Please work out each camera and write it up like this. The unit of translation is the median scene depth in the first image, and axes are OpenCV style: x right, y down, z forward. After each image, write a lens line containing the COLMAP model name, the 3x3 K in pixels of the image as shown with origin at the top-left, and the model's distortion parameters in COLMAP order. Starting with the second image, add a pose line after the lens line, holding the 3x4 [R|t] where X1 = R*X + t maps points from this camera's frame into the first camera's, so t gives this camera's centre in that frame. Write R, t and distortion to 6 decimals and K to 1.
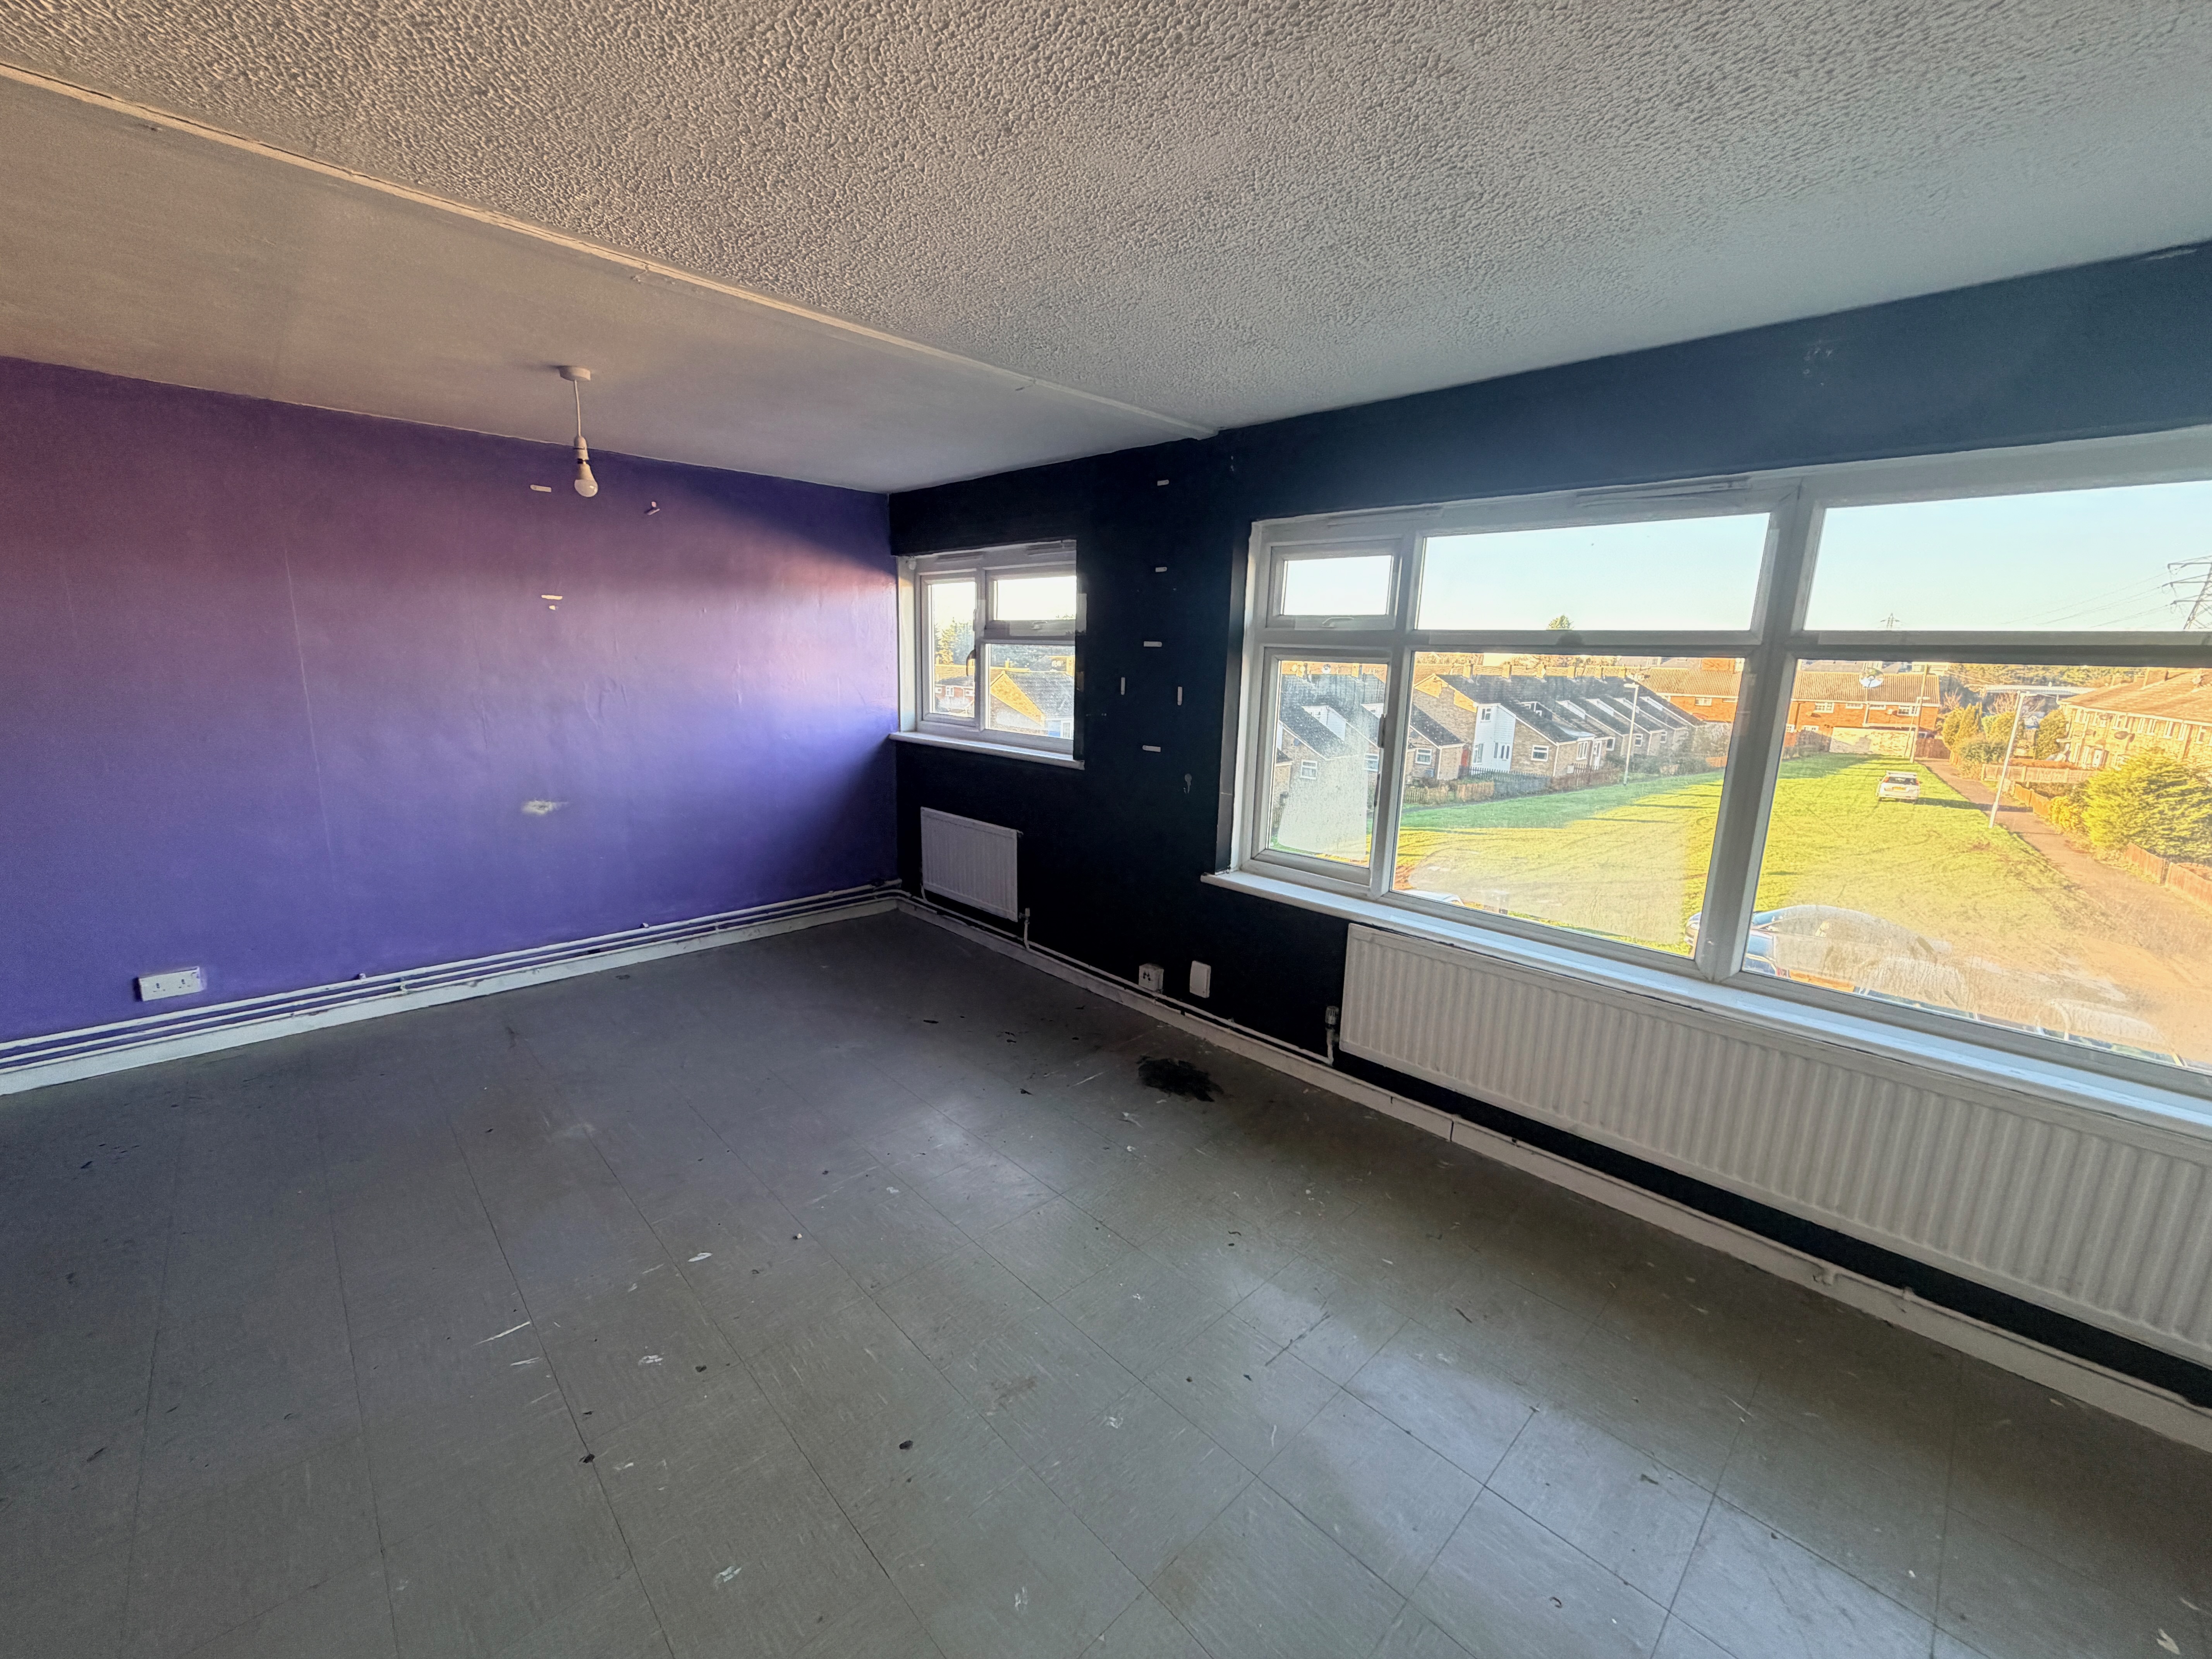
lens RADIAL K [[879.7, 0, 1106.0], [0, 879.7, 829.5], [0, 0, 1]] dist [-0.000702, 0.000109]
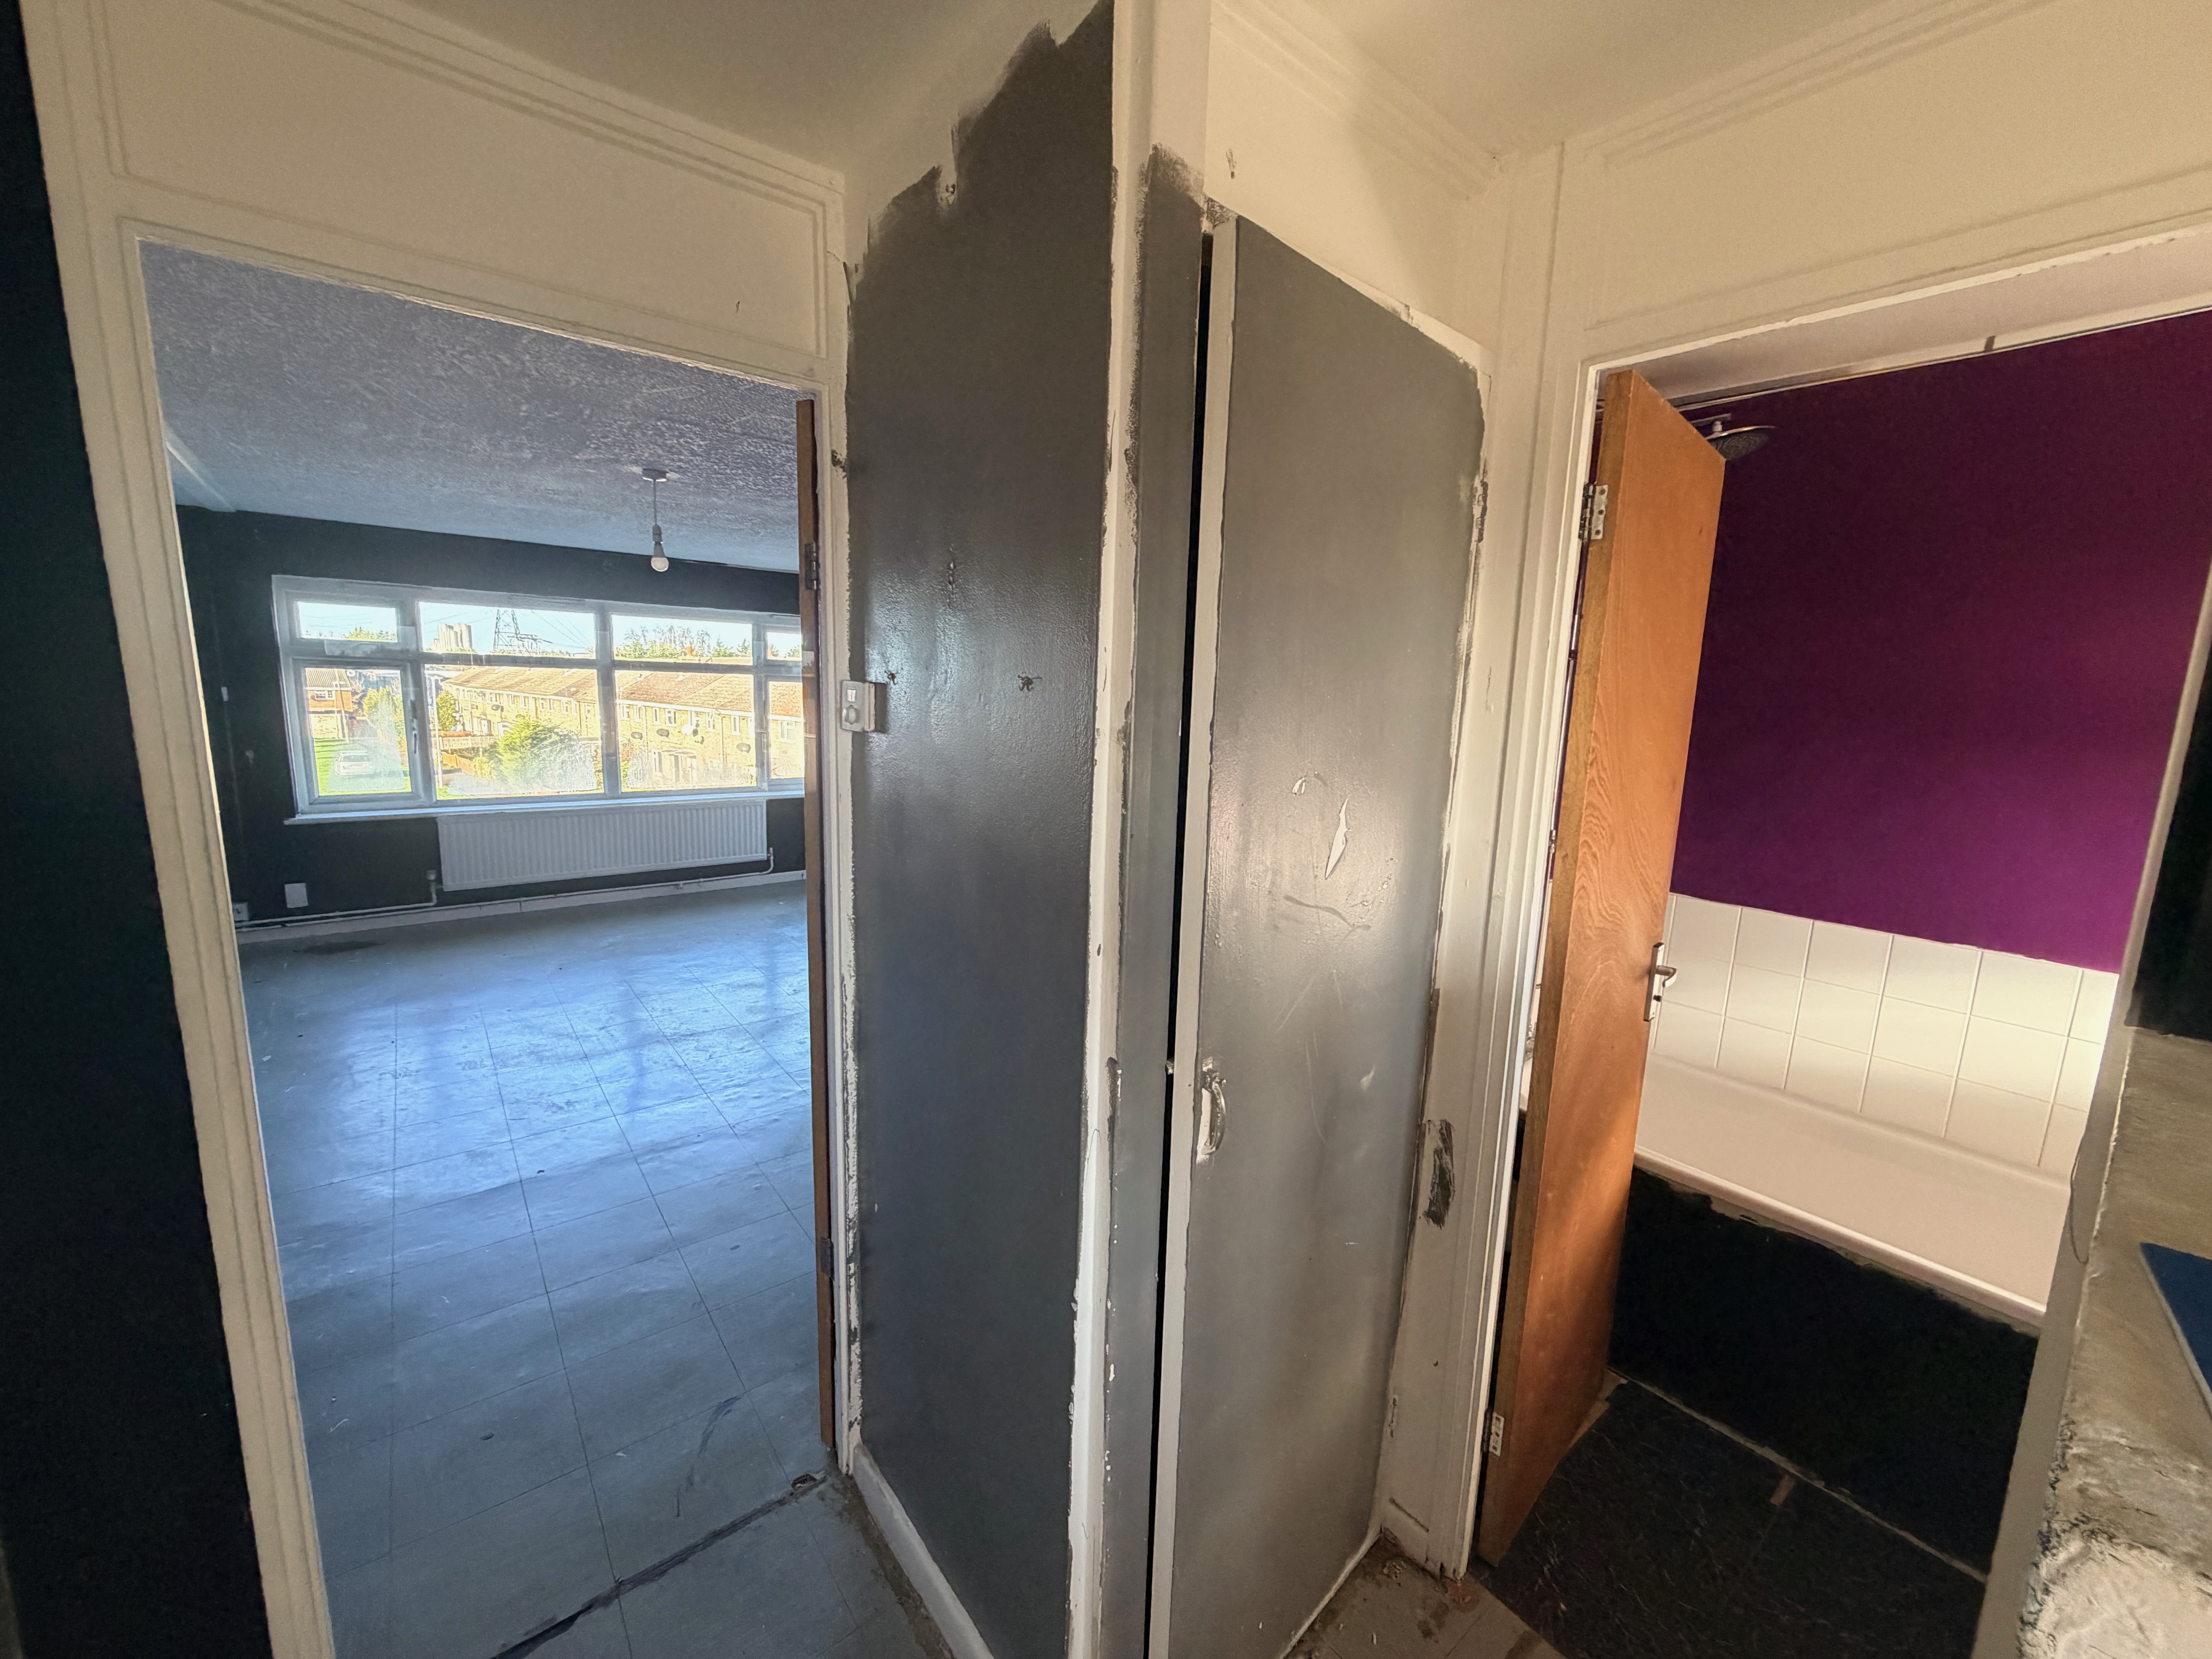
lens RADIAL K [[879.7, 0, 1106.0], [0, 879.7, 829.5], [0, 0, 1]] dist [-0.000702, 0.000109]
pose [[0.095278, -0.185922, 0.977934, -0.983255], [0.169278, 0.971121, 0.168134, 0.044780], [-0.980952, 0.149523, 0.123999, -0.398647]]
